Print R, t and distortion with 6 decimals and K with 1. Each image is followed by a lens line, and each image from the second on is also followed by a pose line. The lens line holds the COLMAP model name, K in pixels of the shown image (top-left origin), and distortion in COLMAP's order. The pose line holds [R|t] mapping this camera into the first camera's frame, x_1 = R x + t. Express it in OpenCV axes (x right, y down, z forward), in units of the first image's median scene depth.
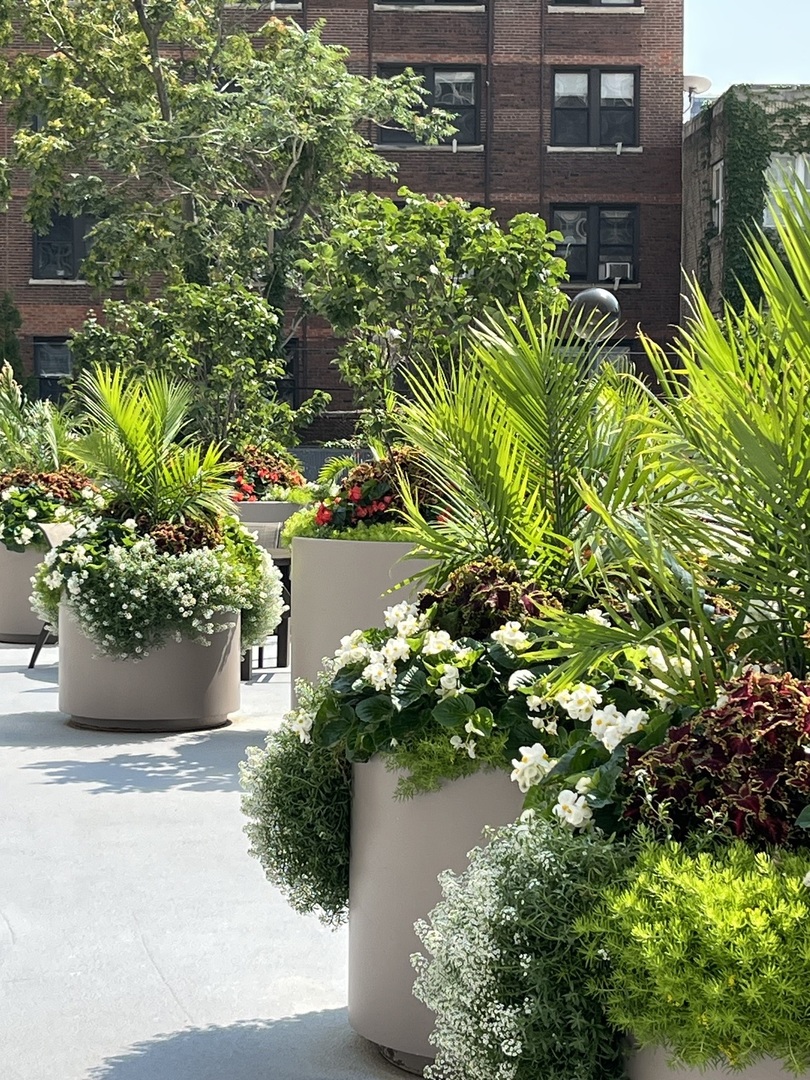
lens RADIAL K [[2250.6, 0, 405.0], [0, 2250.6, 540.0], [0, 0, 1]] dist [0.222420, -0.796954]
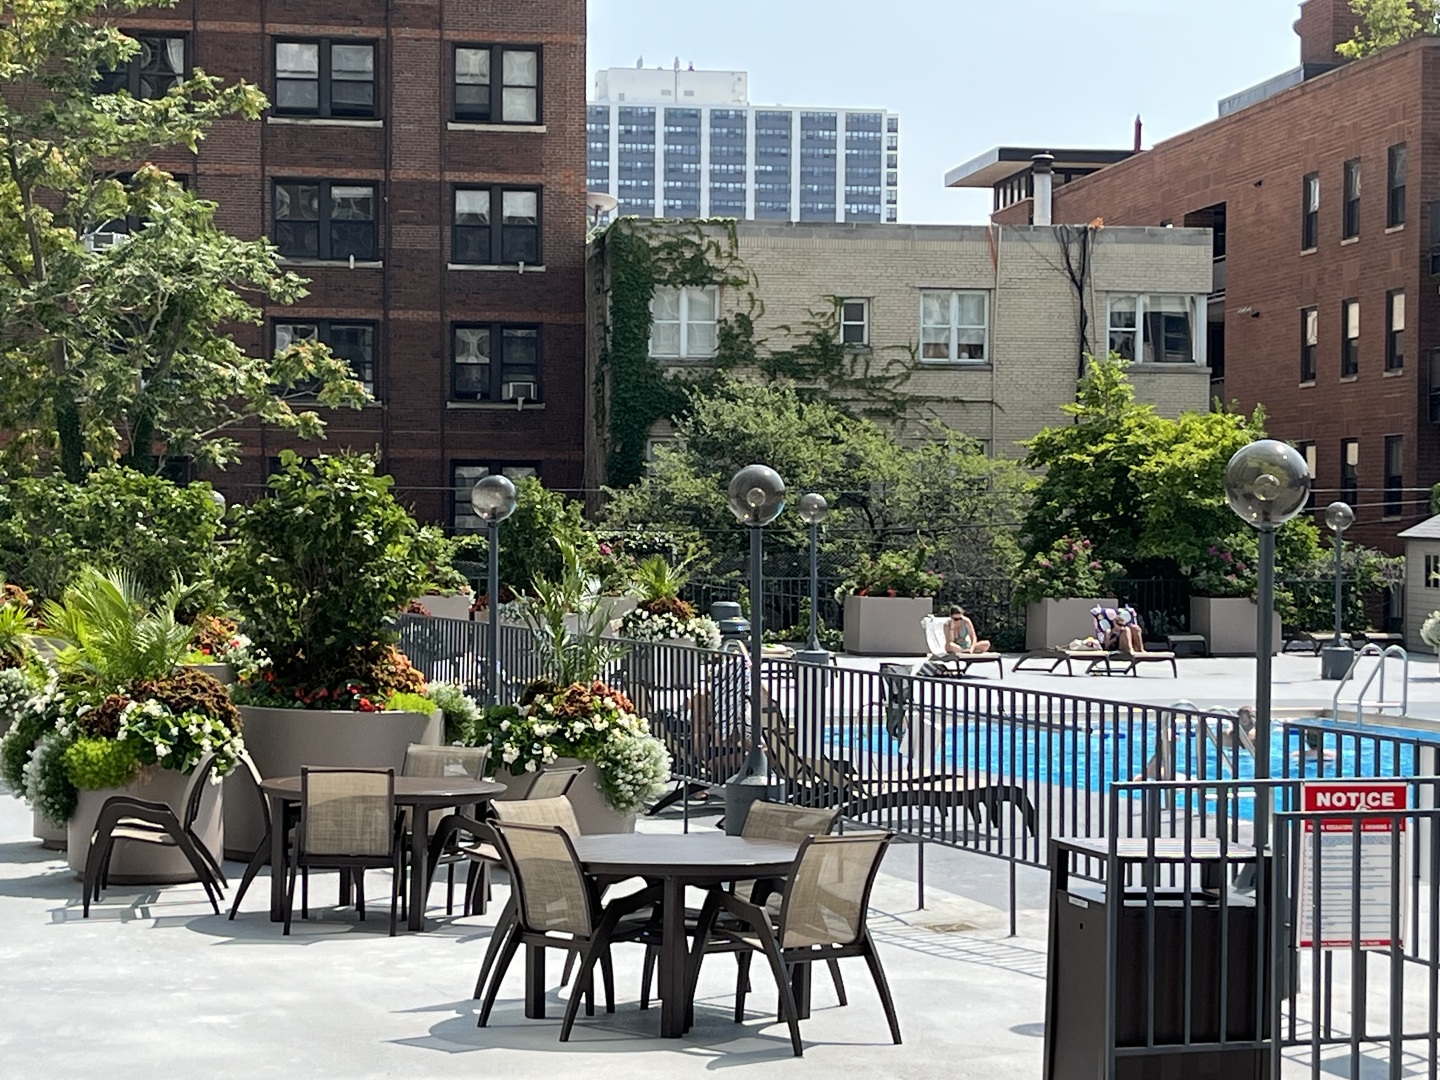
lens RADIAL K [[3000.7, 0, 720.0], [0, 3000.7, 540.0], [0, 0, 1]] dist [0.222420, -0.796954]
pose [[0.994728, 0.002831, 0.102505, 0.052173], [0.001539, 0.999094, -0.042527, 0.001288], [-0.102533, 0.042460, 0.993823, -0.337233]]
